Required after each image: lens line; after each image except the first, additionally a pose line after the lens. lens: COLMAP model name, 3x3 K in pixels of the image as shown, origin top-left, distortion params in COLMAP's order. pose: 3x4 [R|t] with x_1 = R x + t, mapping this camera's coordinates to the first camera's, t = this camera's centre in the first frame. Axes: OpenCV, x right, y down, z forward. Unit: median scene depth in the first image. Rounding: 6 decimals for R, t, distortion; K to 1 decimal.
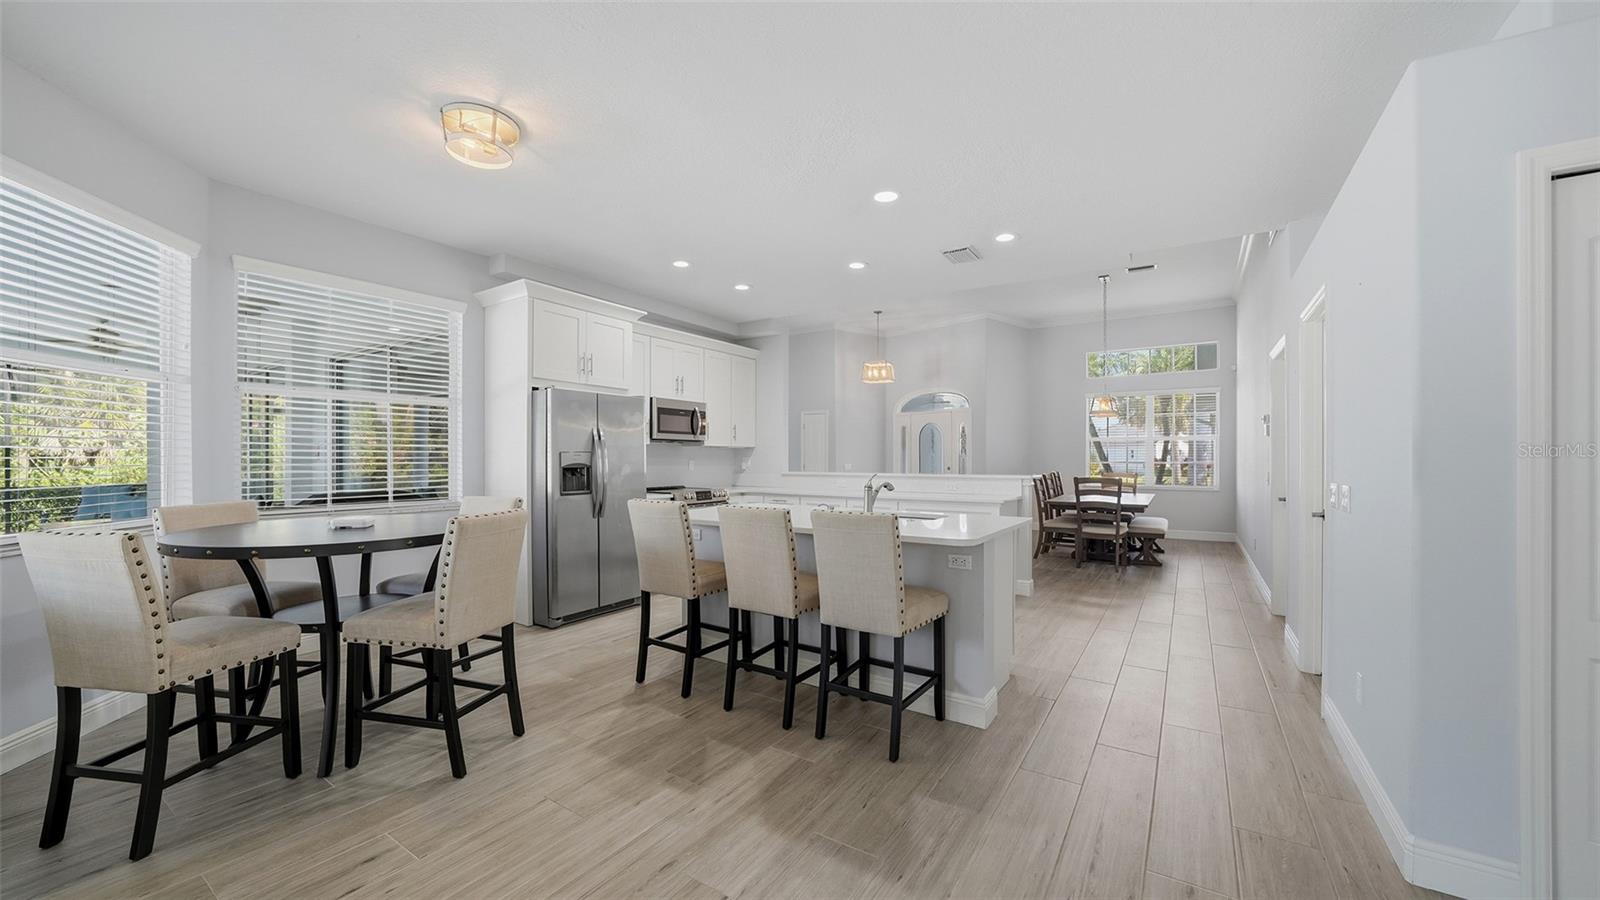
lens RADIAL K [[586.6, 0, 798.1], [0, 586.6, 455.9], [0, 0, 1]] dist [-0.009846, -0.000067]
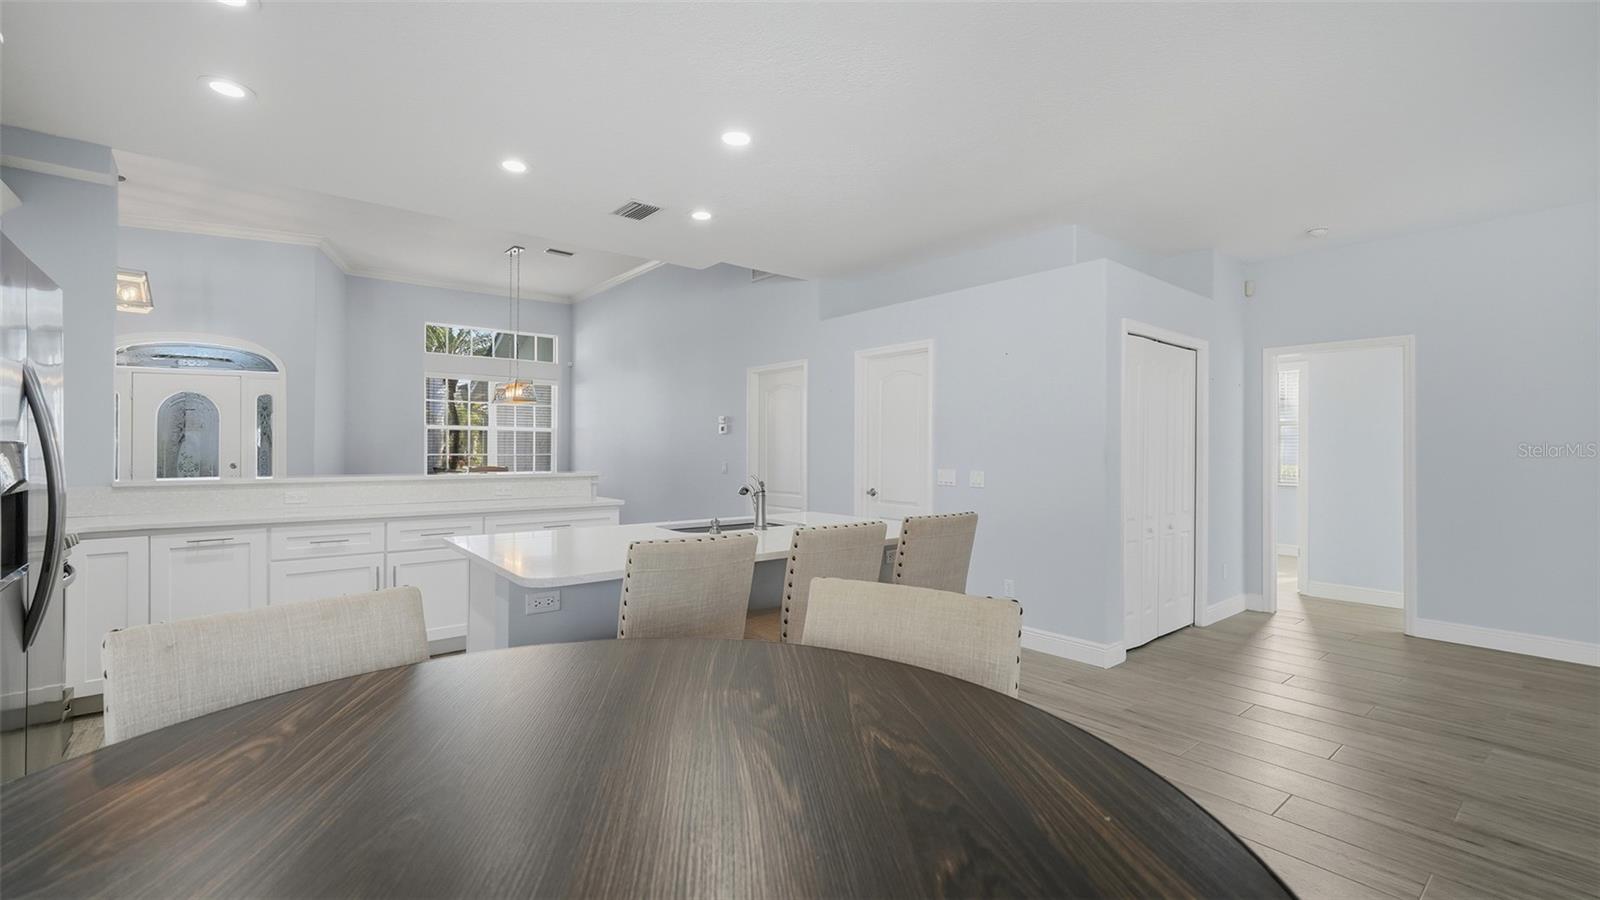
lens RADIAL K [[698.7, 0, 749.1], [0, 698.7, 449.3], [0, 0, 1]] dist [-0.000992, -0.000204]
pose [[0.326238, -0.001128, 0.945287, -0.459572], [-0.007644, 0.999963, 0.003831, -0.005366], [-0.945257, -0.008475, 0.326217, 0.379844]]
